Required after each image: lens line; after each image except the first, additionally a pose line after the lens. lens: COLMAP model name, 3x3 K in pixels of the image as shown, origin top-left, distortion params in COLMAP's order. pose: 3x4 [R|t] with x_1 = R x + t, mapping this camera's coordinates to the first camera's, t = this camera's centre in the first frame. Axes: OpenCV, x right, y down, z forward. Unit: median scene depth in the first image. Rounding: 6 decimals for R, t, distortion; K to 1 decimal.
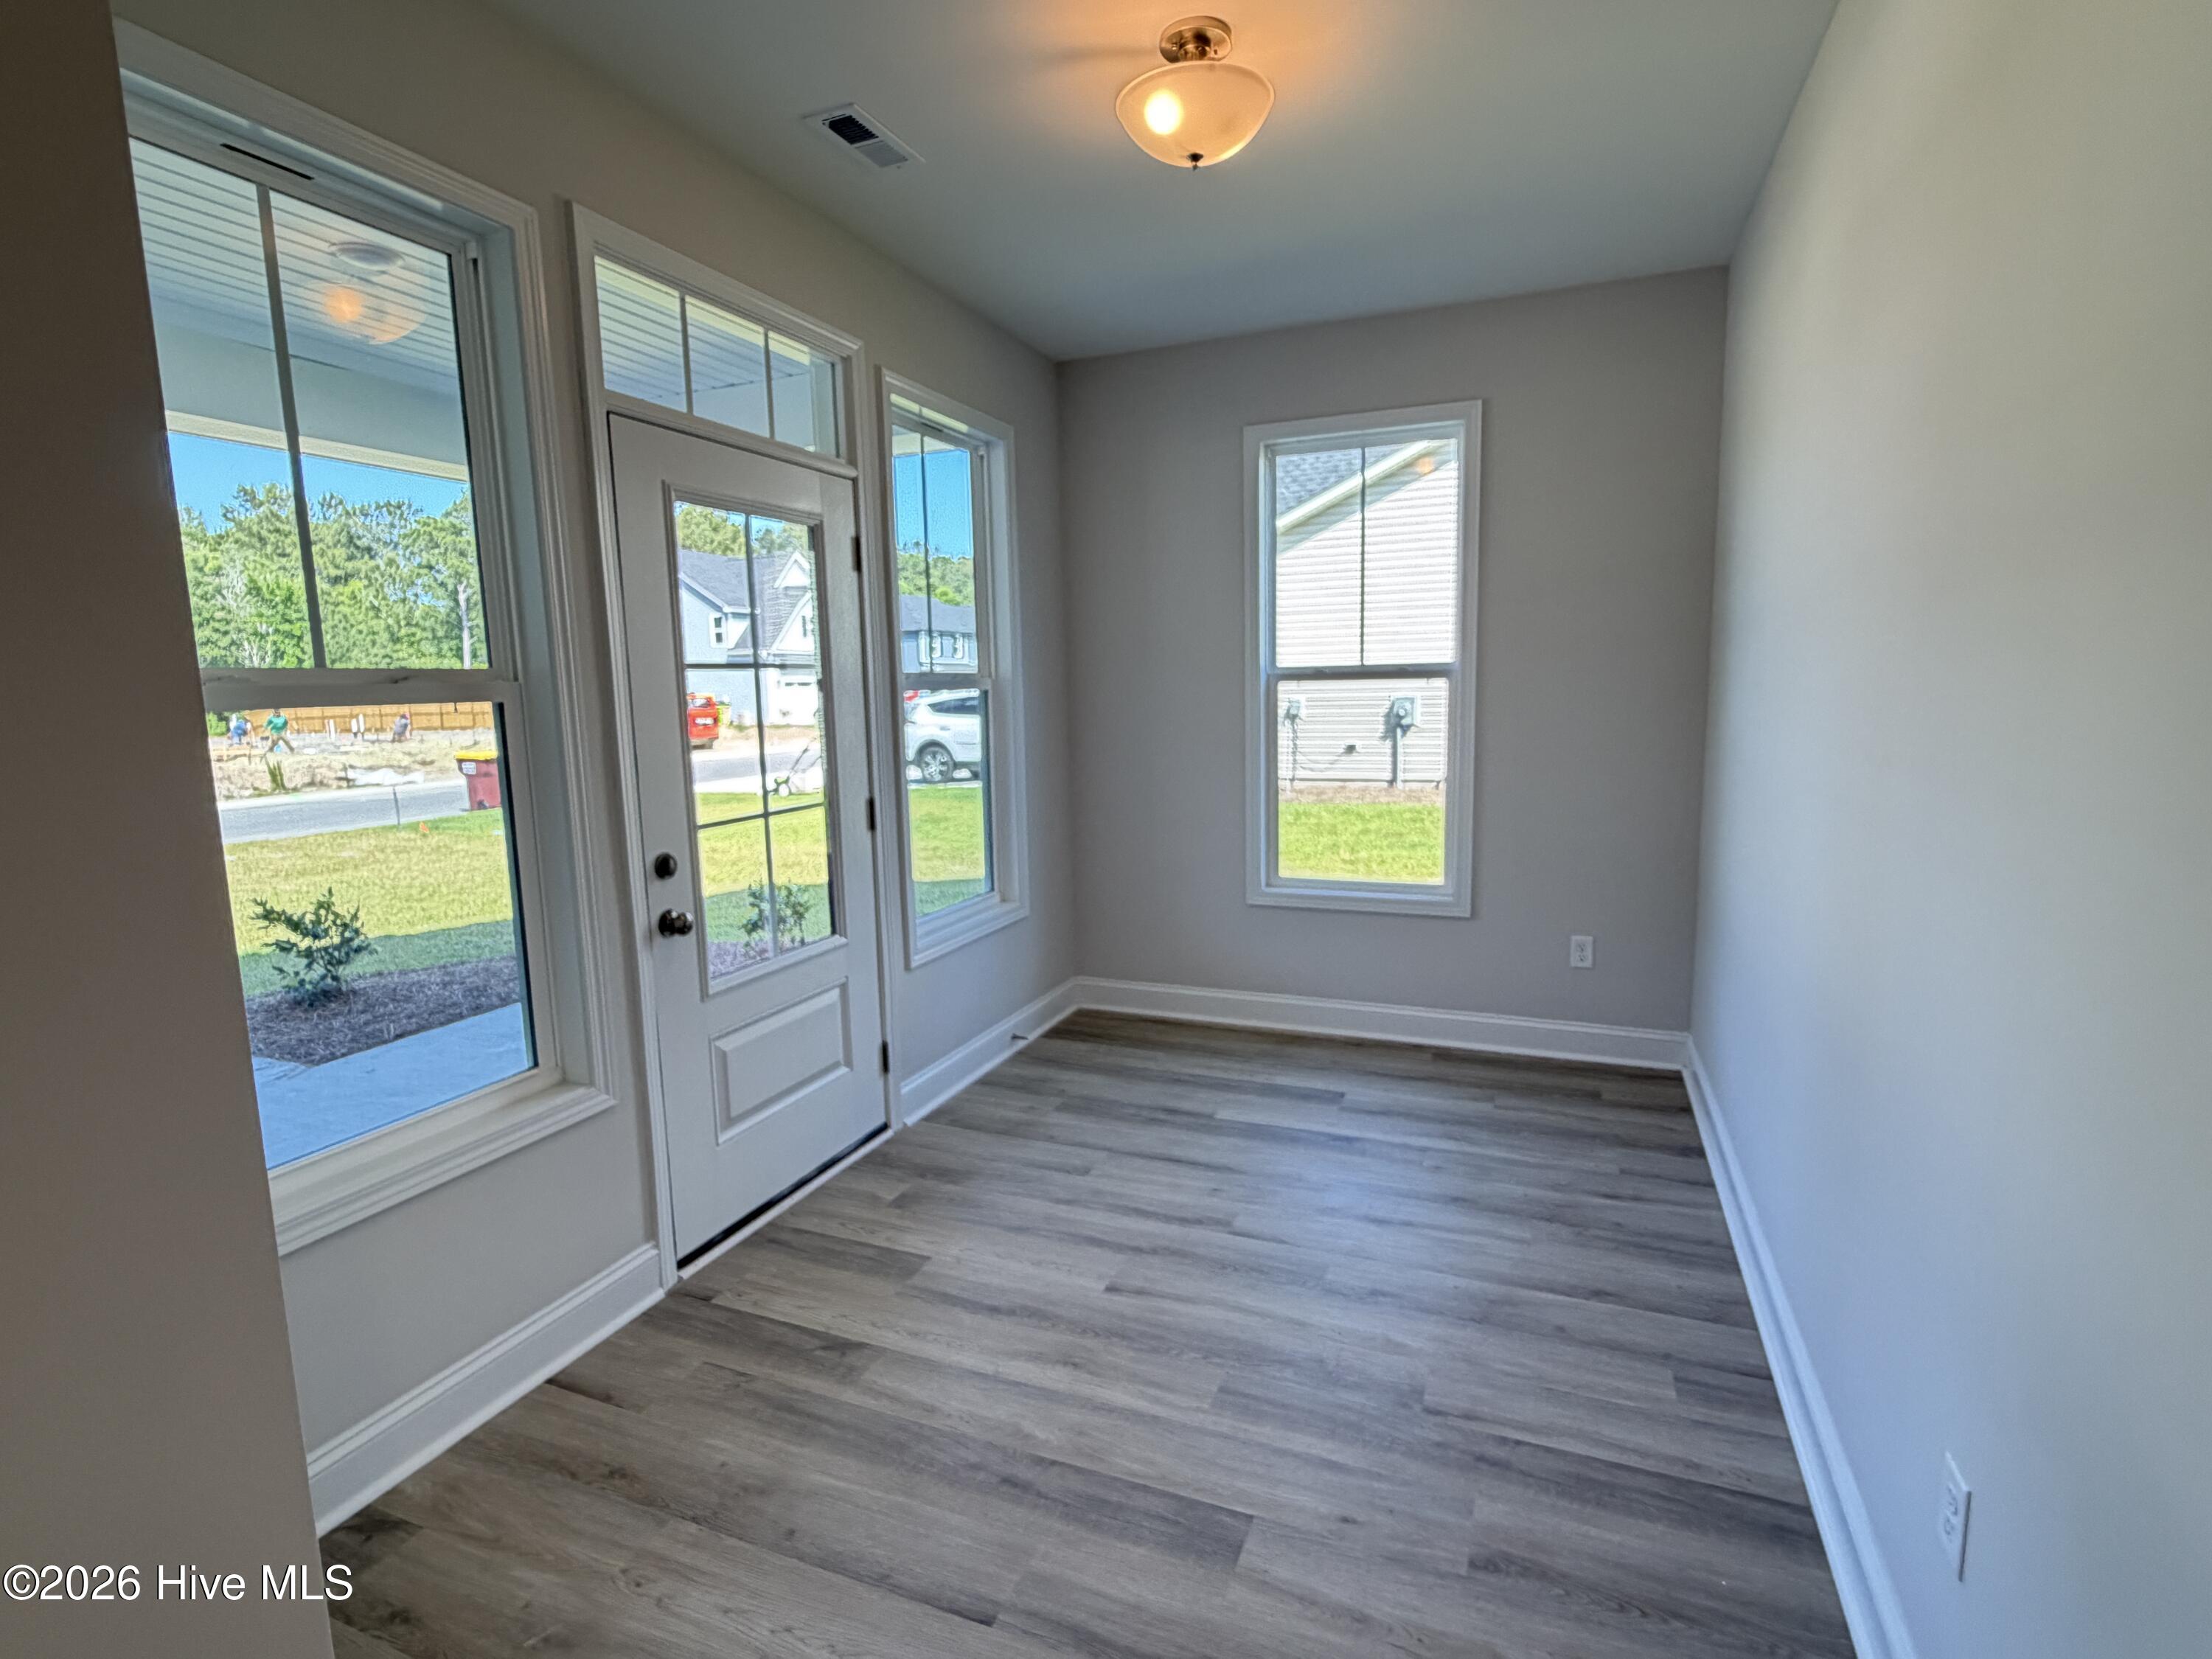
lens RADIAL K [[1069.8, 0, 1106.0], [0, 1069.8, 829.5], [0, 0, 1]] dist [0.000645, 0.000012]
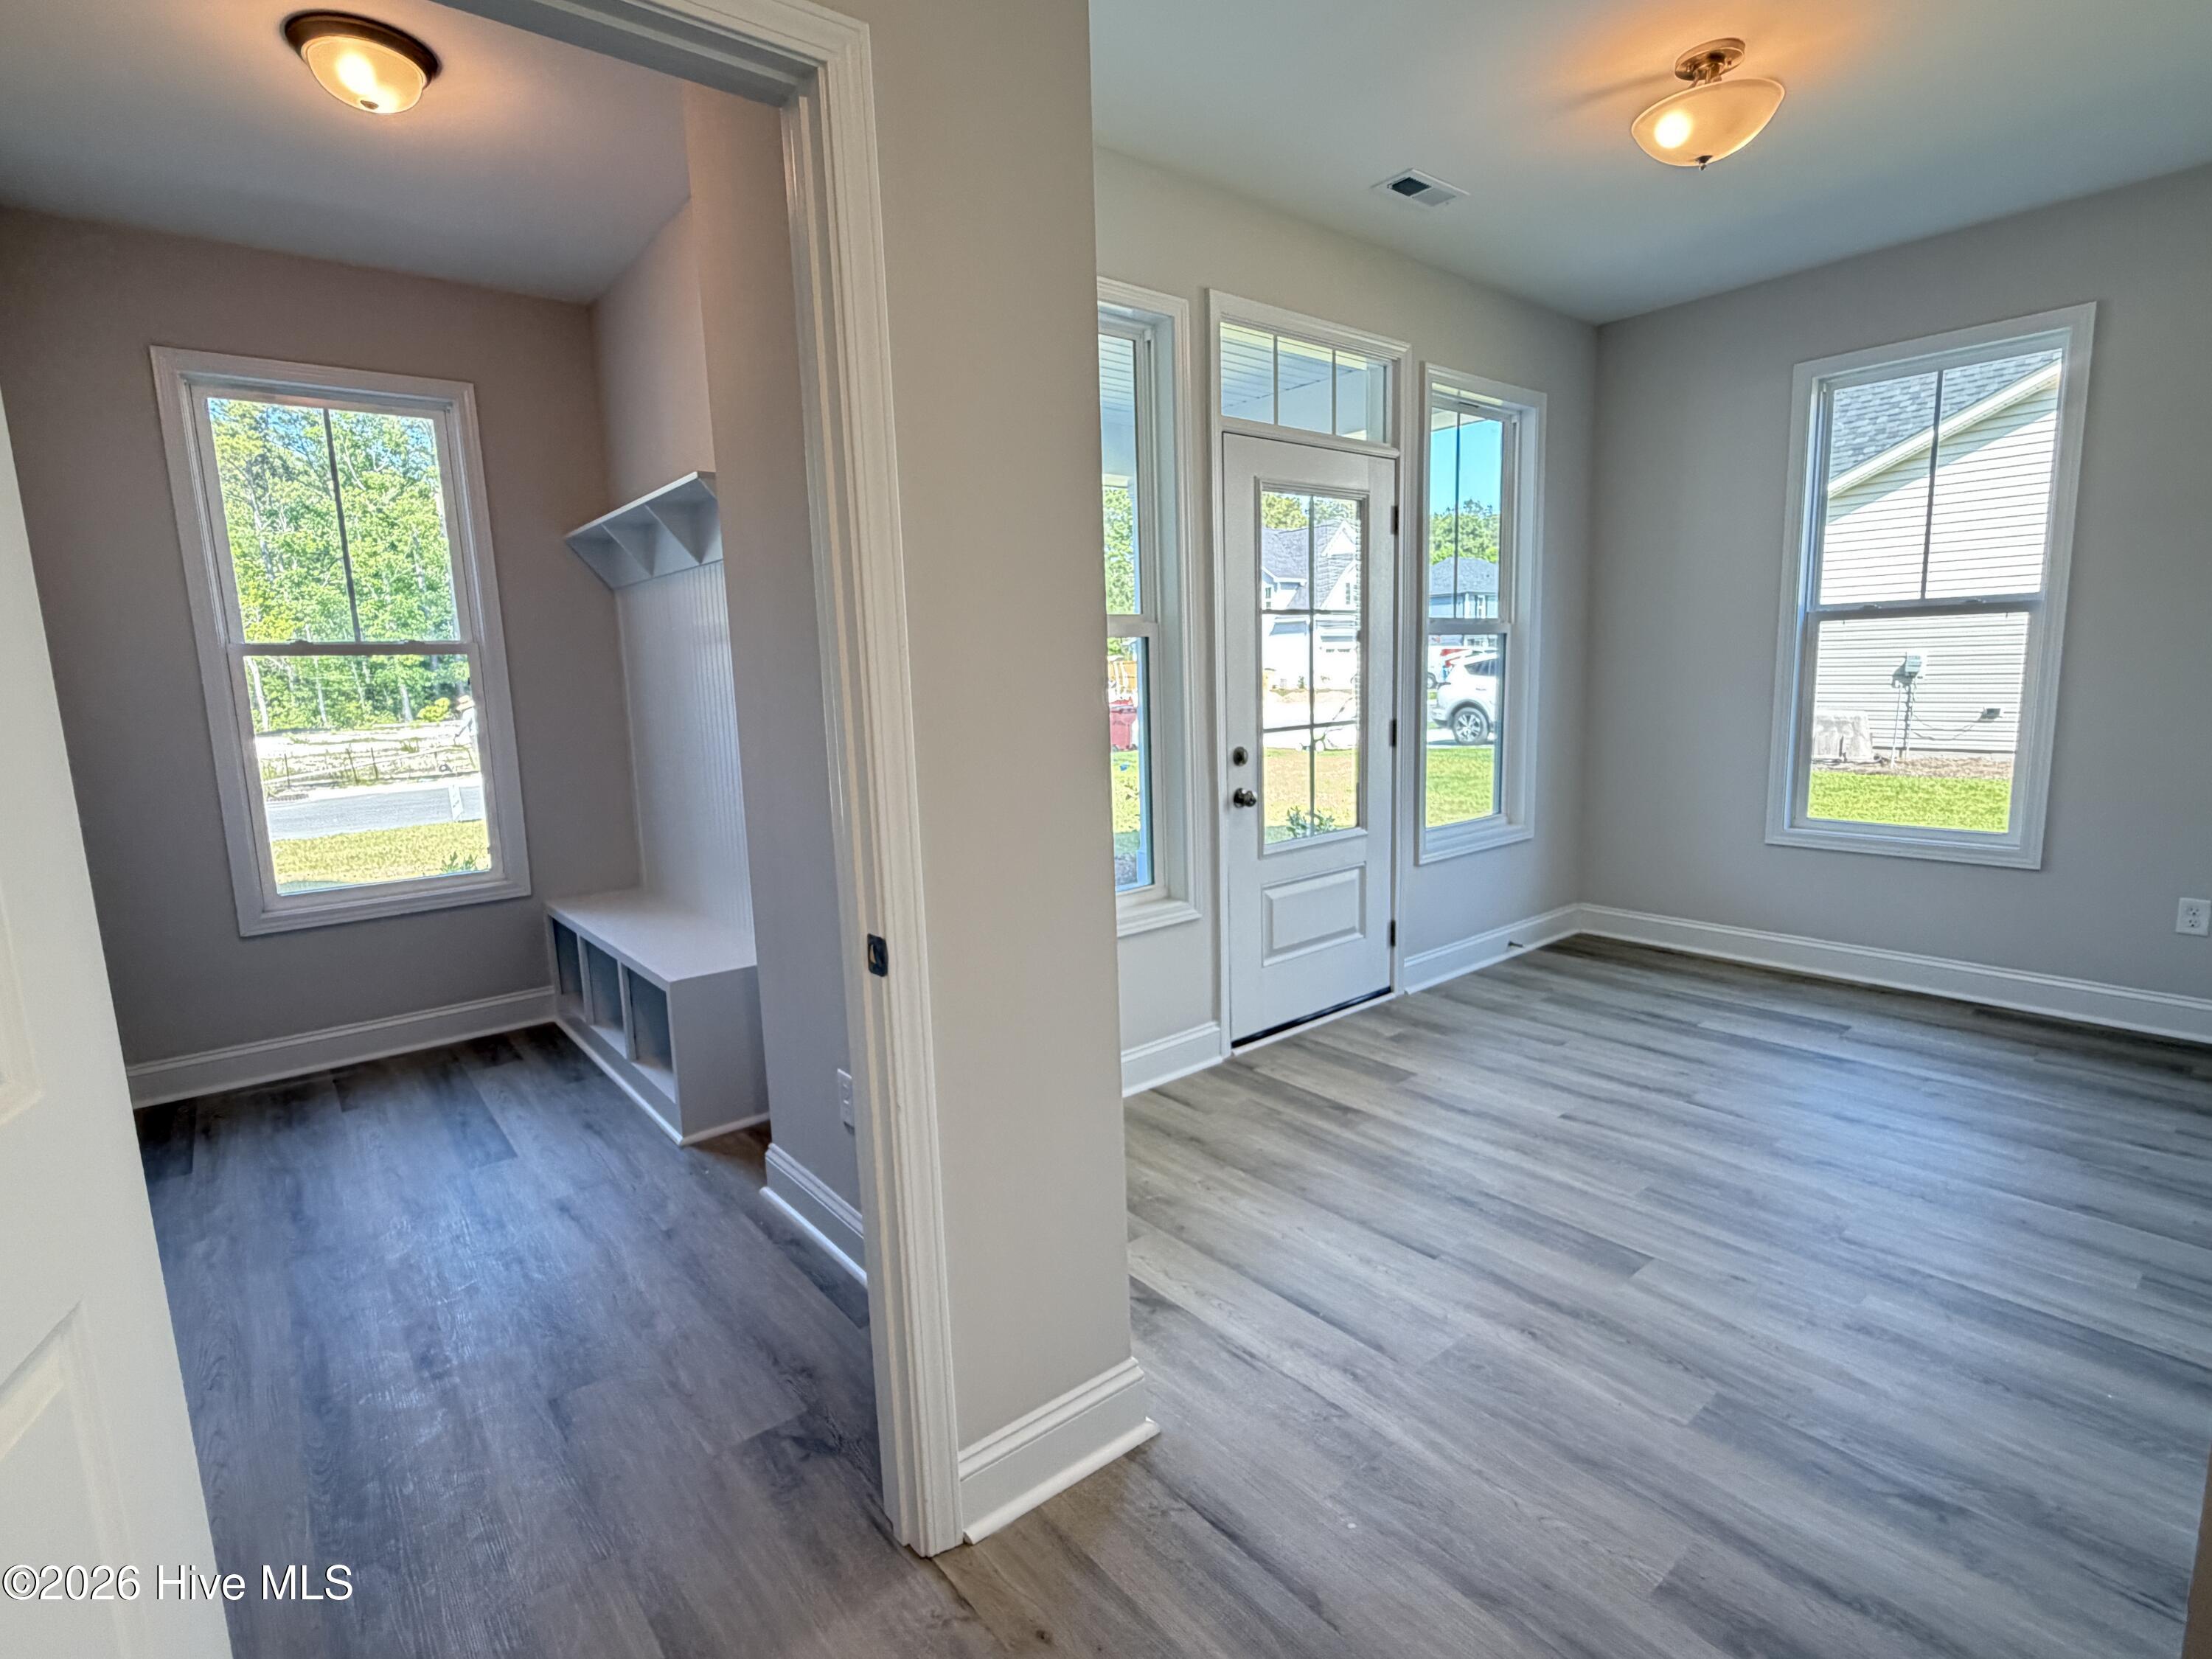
lens RADIAL K [[1069.8, 0, 1106.0], [0, 1069.8, 829.5], [0, 0, 1]] dist [0.000645, 0.000012]
pose [[0.882755, 0.065522, -0.465243, 0.070494], [-0.051698, 0.997761, 0.042427, 0.063553], [0.466981, -0.013401, 0.884166, -0.251733]]
